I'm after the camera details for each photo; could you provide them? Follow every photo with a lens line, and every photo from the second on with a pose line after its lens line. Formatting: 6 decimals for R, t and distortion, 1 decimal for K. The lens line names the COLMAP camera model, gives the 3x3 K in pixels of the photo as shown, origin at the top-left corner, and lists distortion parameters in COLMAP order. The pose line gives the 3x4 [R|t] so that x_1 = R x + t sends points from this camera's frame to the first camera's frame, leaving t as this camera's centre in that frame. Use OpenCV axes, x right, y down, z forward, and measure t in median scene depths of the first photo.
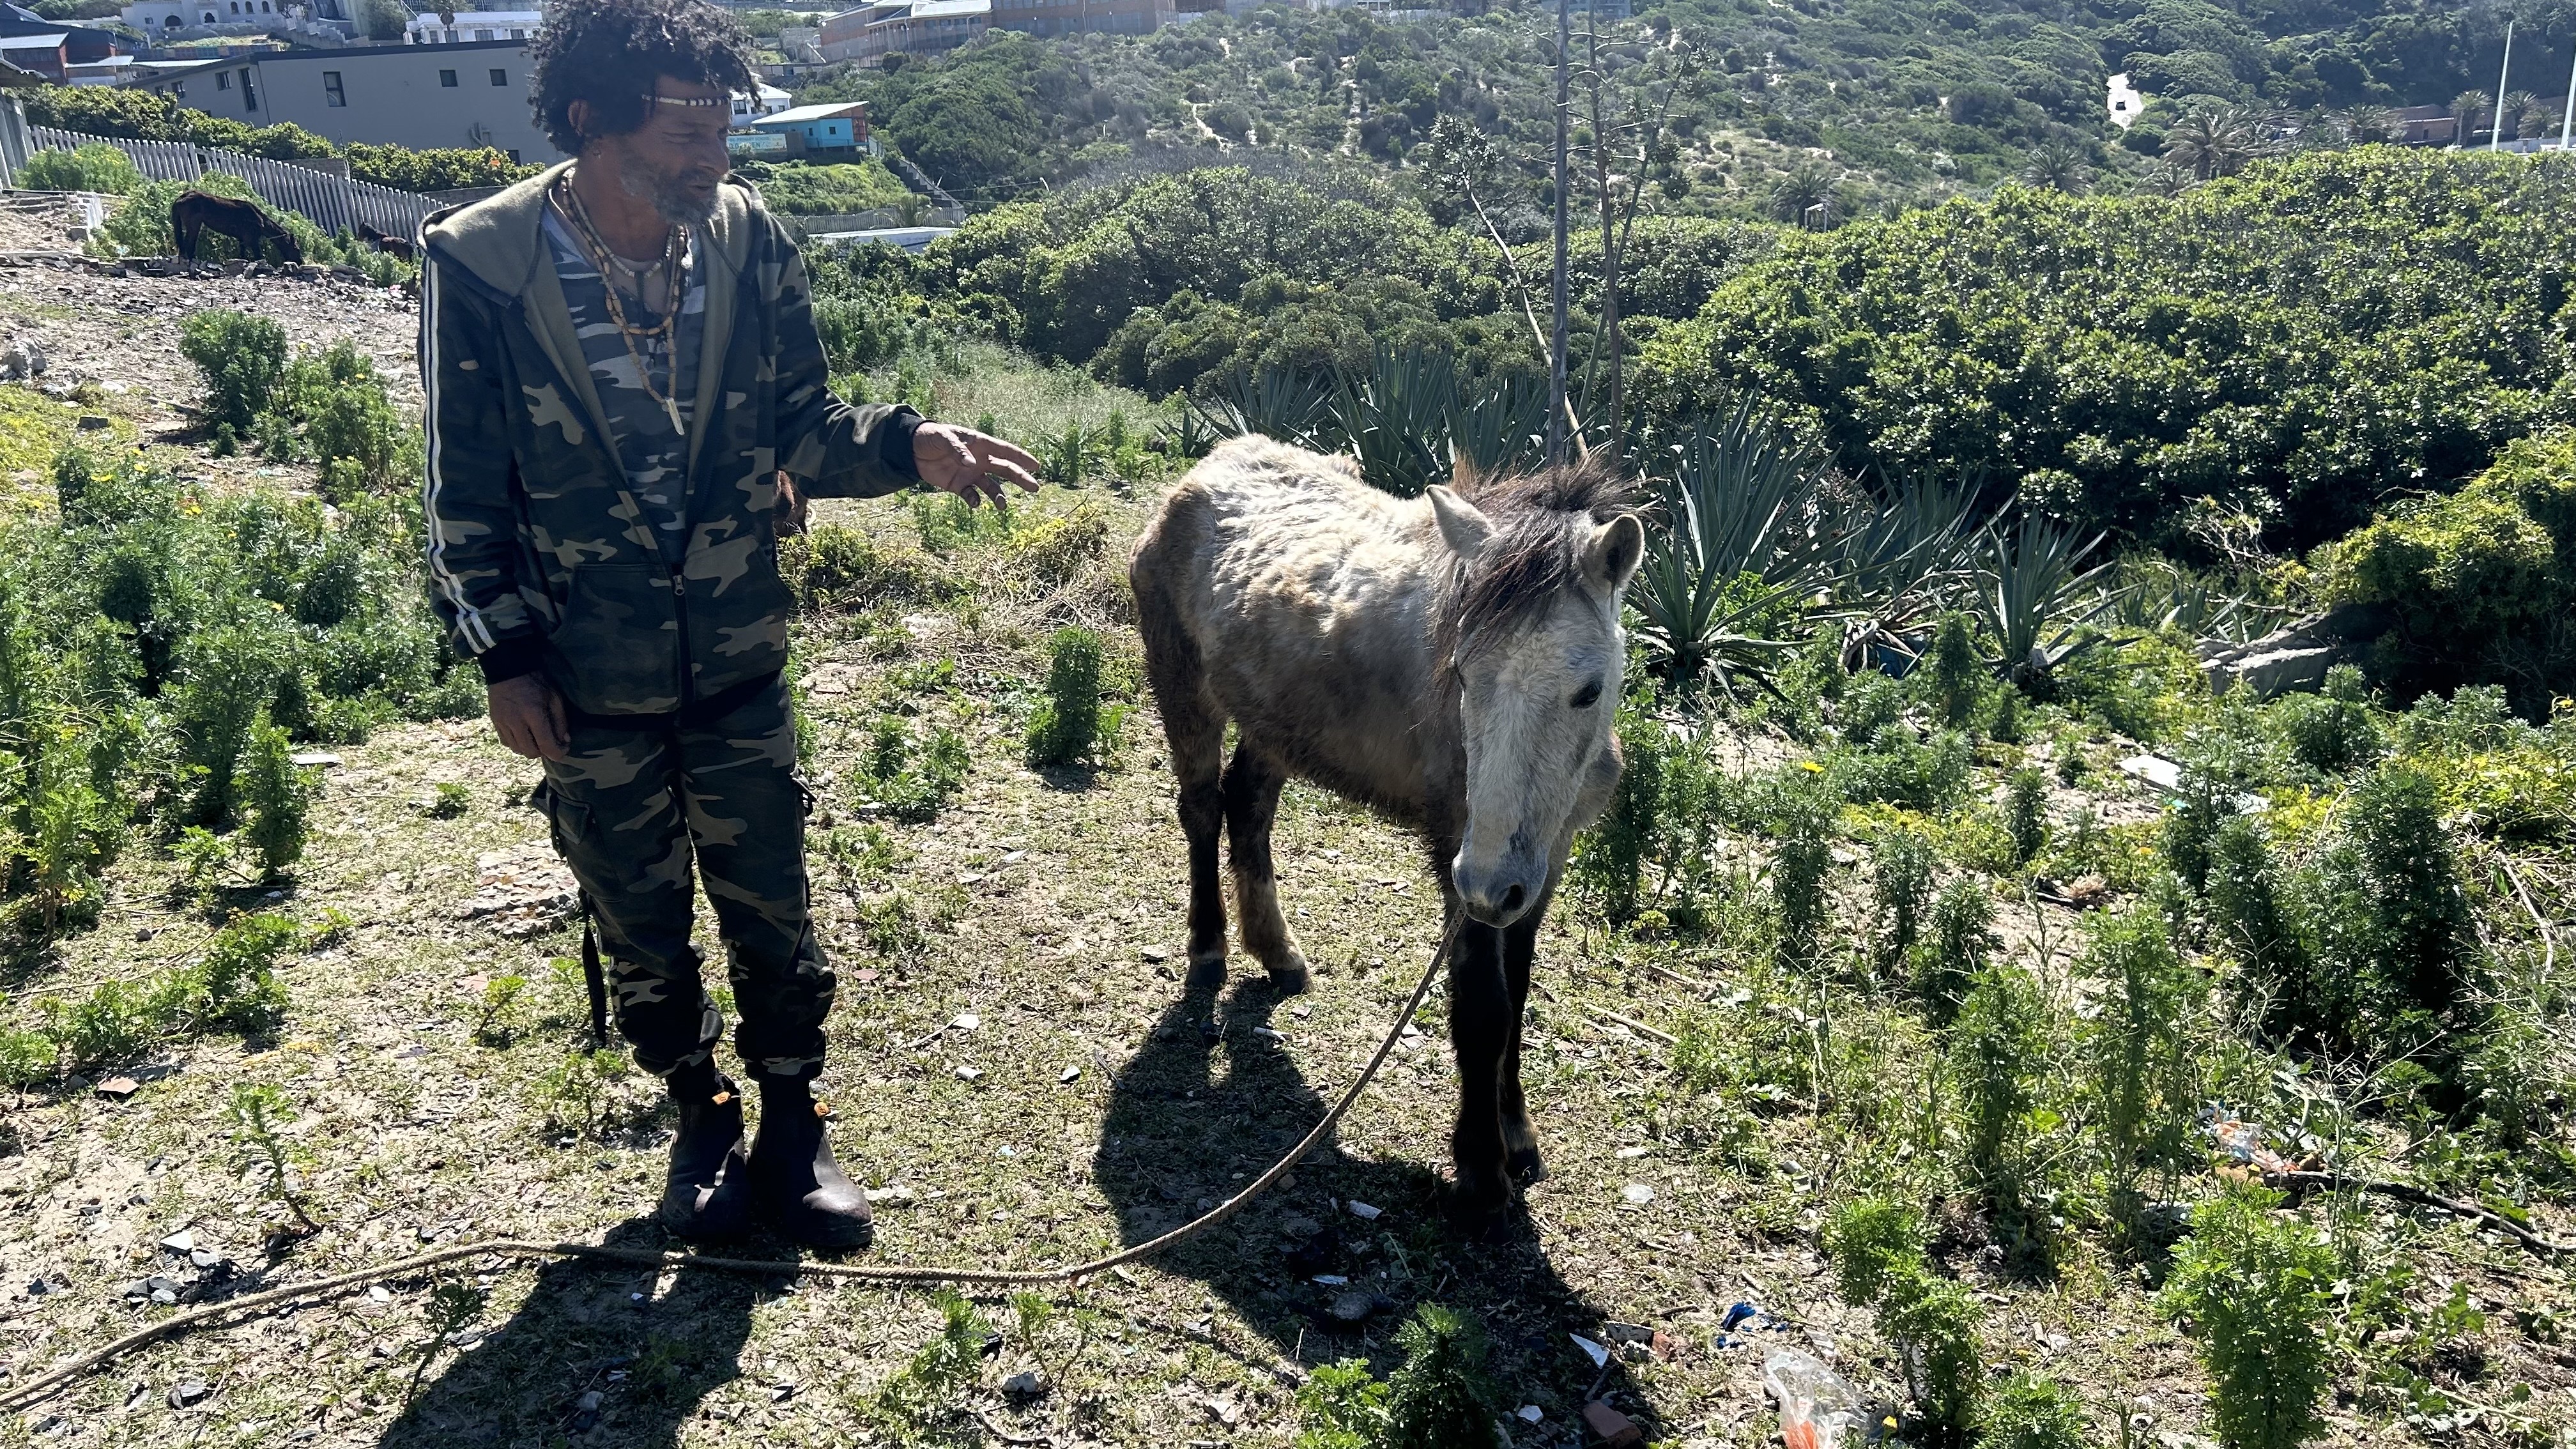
lens RADIAL K [[1987.6, 0, 1288.0], [0, 1987.6, 724.5], [0, 0, 1]] dist [0.037800, -0.000006]
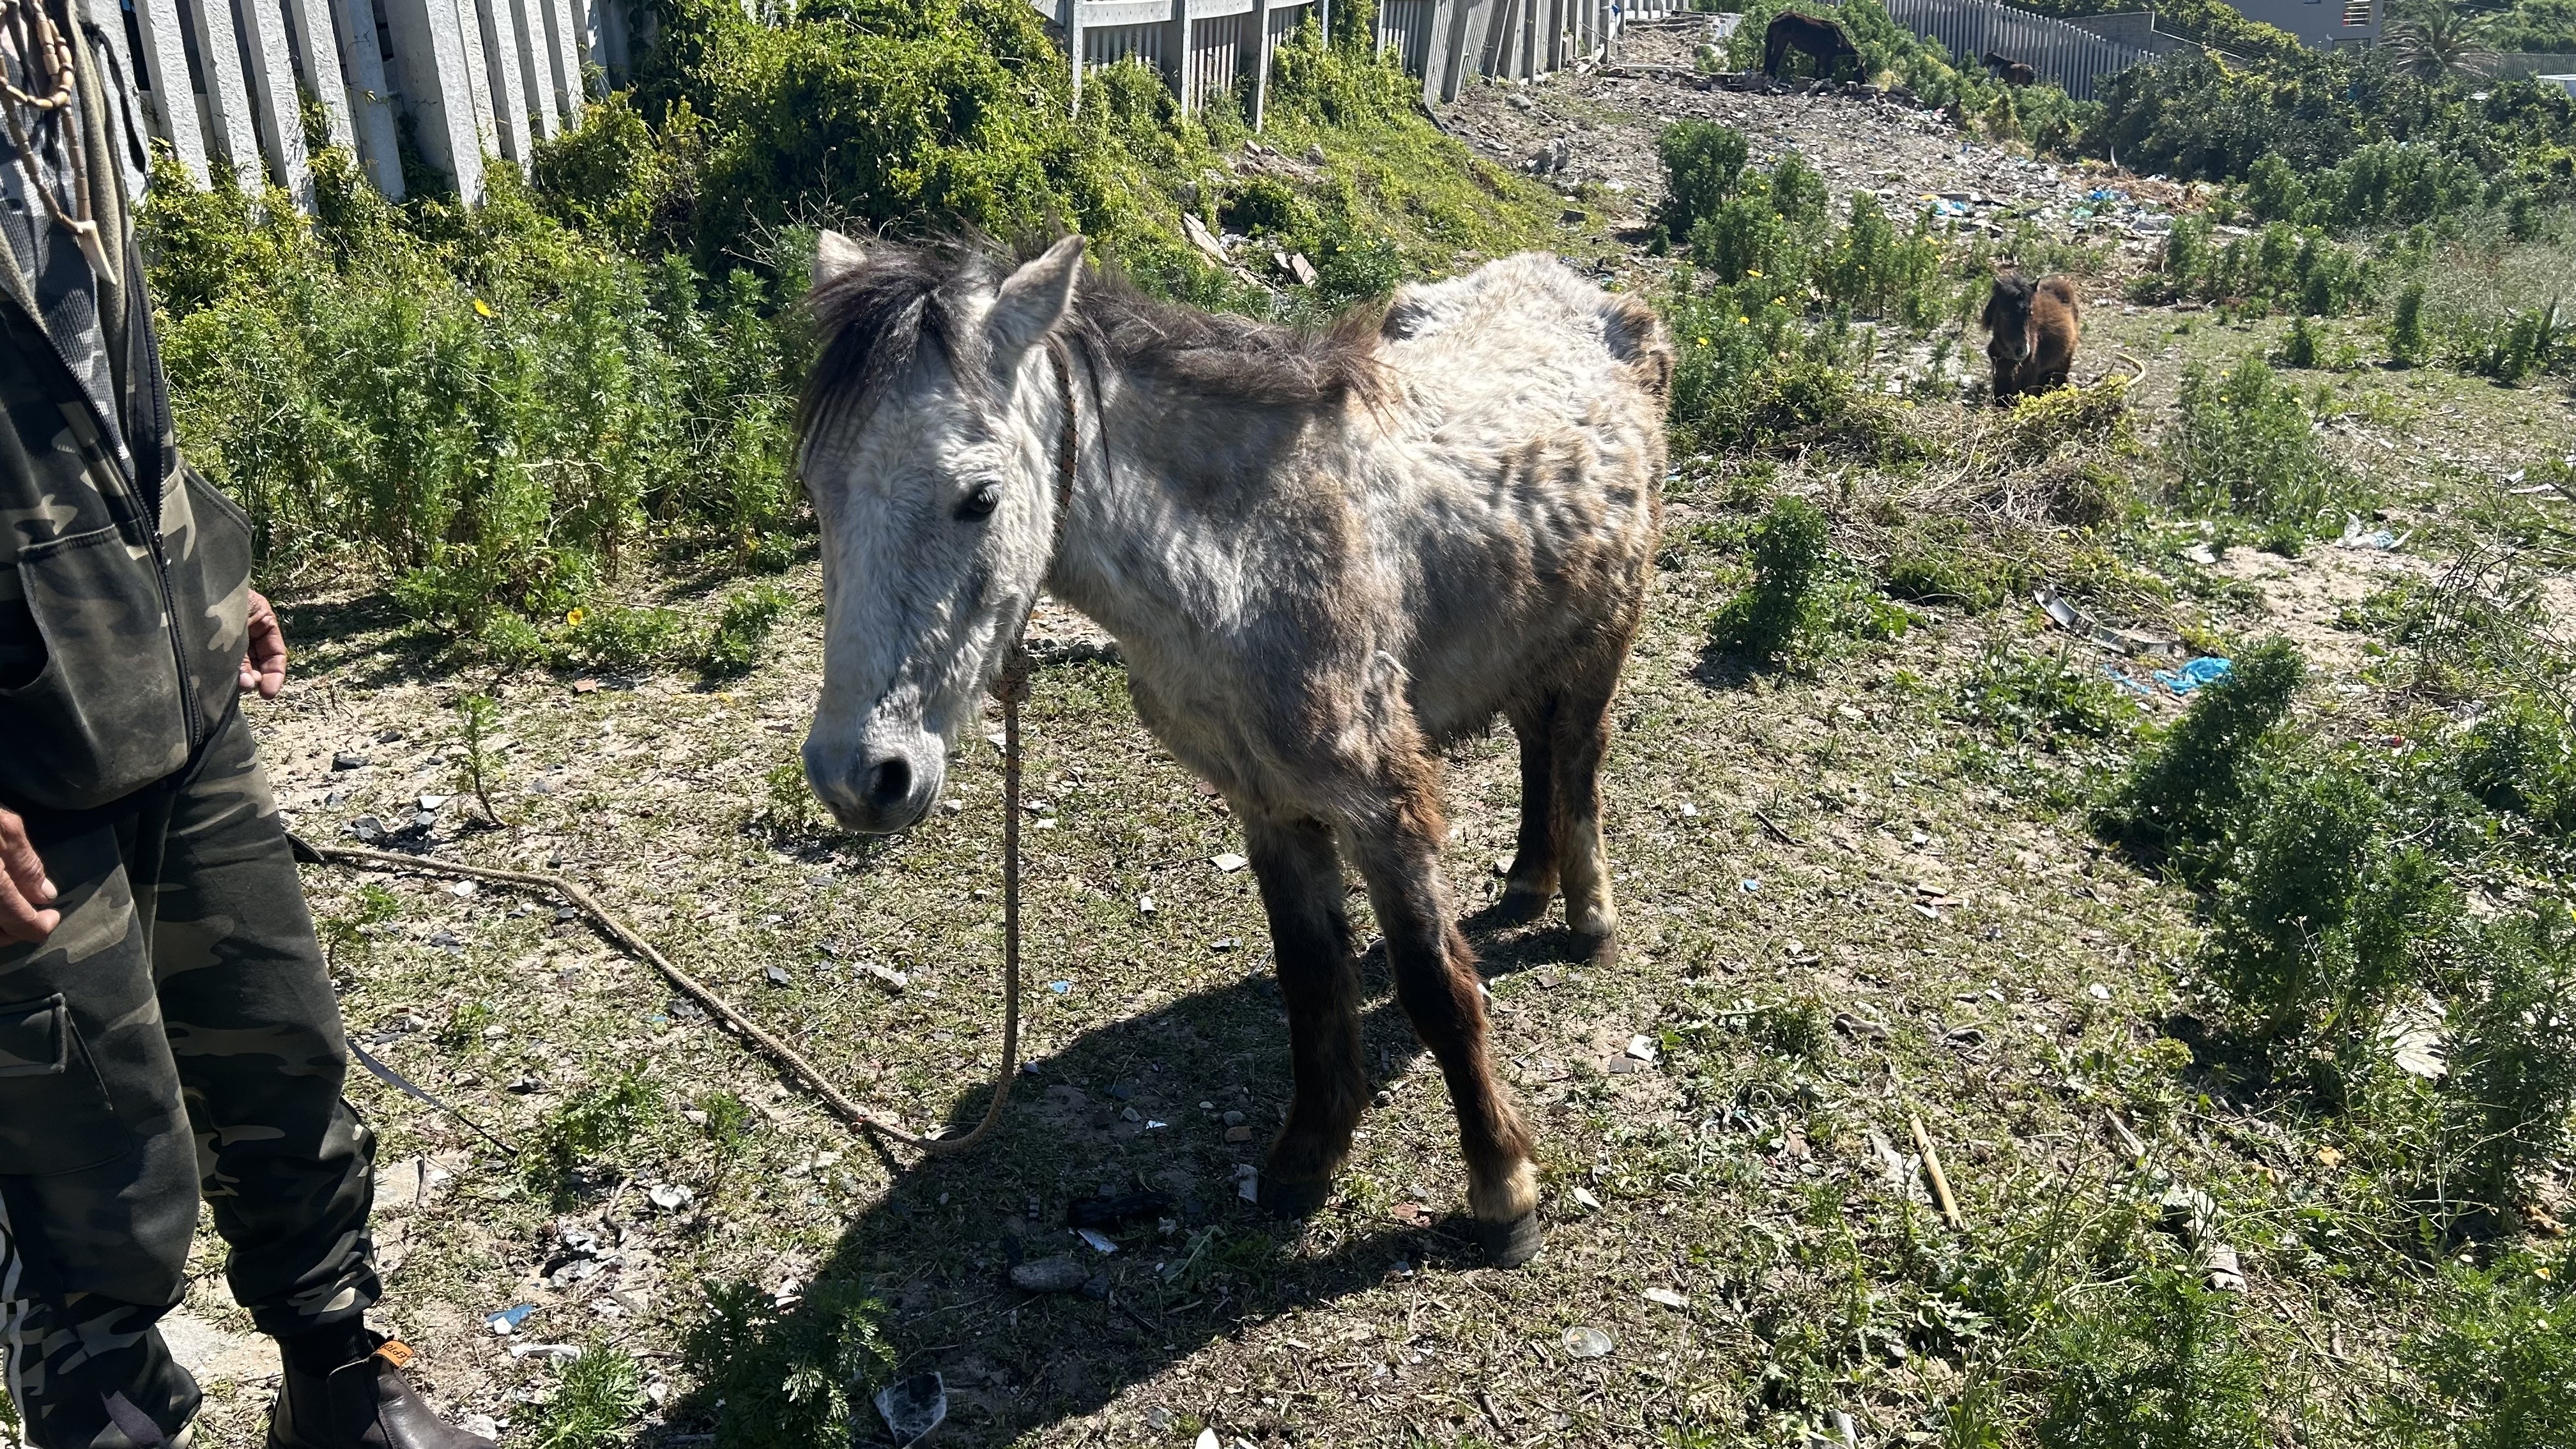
lens RADIAL K [[1987.6, 0, 1288.0], [0, 1987.6, 724.5], [0, 0, 1]] dist [0.037800, -0.000006]
pose [[0.691041, 0.257338, -0.675455, 0.119922], [-0.206037, 0.965838, 0.157178, -0.016950], [0.692829, 0.030552, 0.720455, 0.091858]]
